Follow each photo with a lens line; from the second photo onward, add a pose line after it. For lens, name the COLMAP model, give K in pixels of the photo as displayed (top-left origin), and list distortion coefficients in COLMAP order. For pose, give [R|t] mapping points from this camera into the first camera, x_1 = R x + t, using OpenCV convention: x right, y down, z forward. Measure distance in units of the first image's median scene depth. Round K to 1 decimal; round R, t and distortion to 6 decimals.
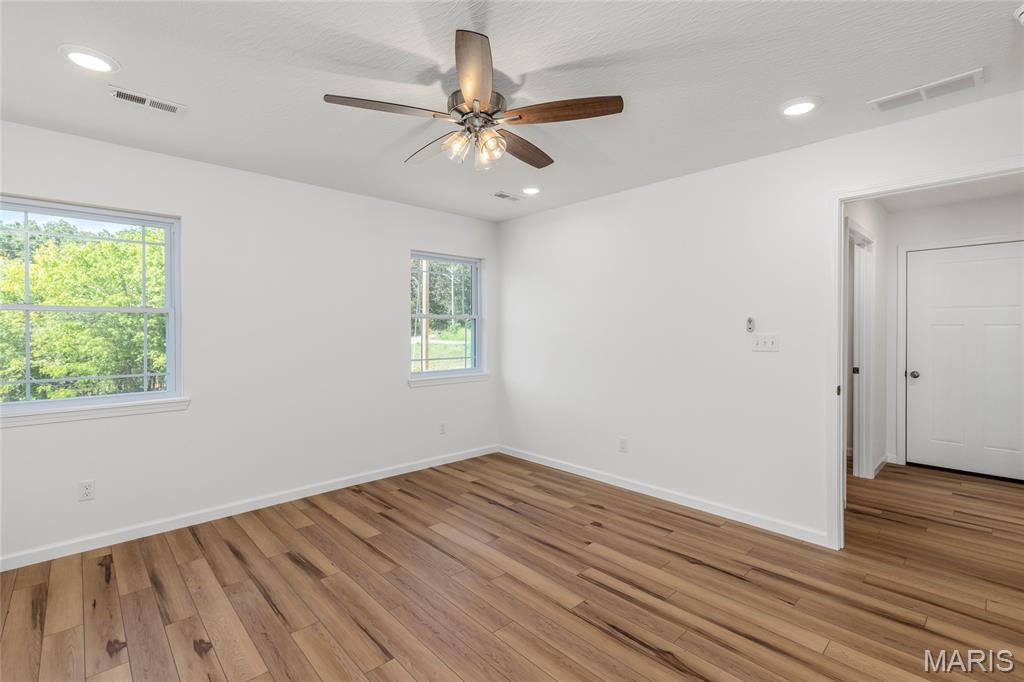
lens RADIAL K [[471.1, 0, 508.8], [0, 471.1, 330.2], [0, 0, 1]] dist [0.006516, -0.000147]
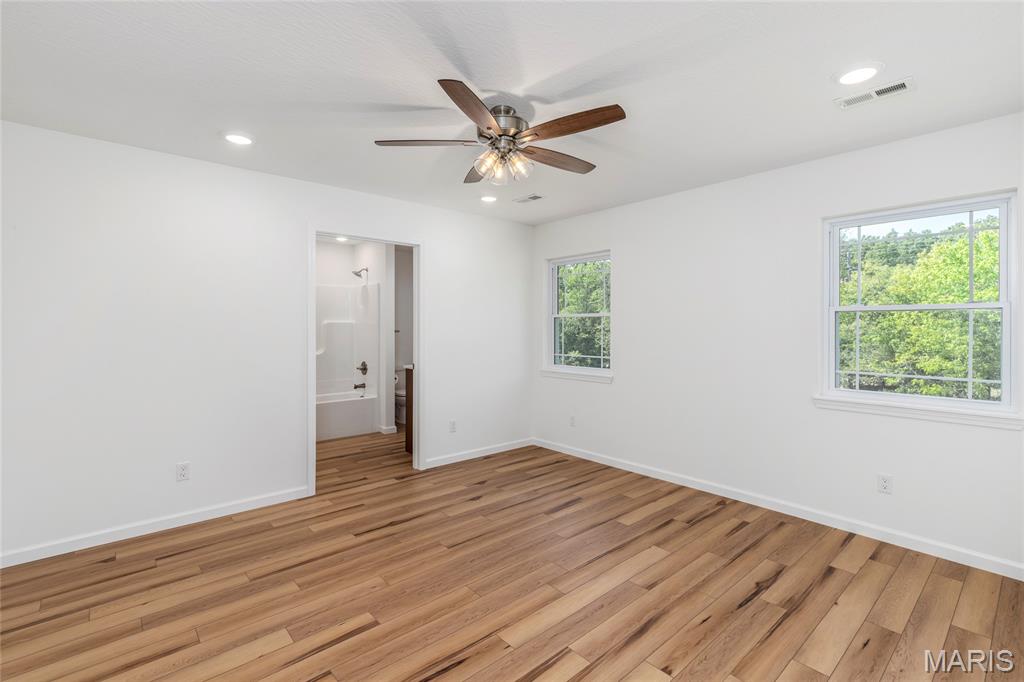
lens RADIAL K [[465.3, 0, 514.7], [0, 465.3, 328.6], [0, 0, 1]] dist [0.007543, -0.000130]
pose [[-0.021174, 0.009079, -0.999735, 0.672347], [-0.007873, 0.999926, 0.009247, -0.008528], [0.999745, 0.008066, -0.021101, 0.683171]]
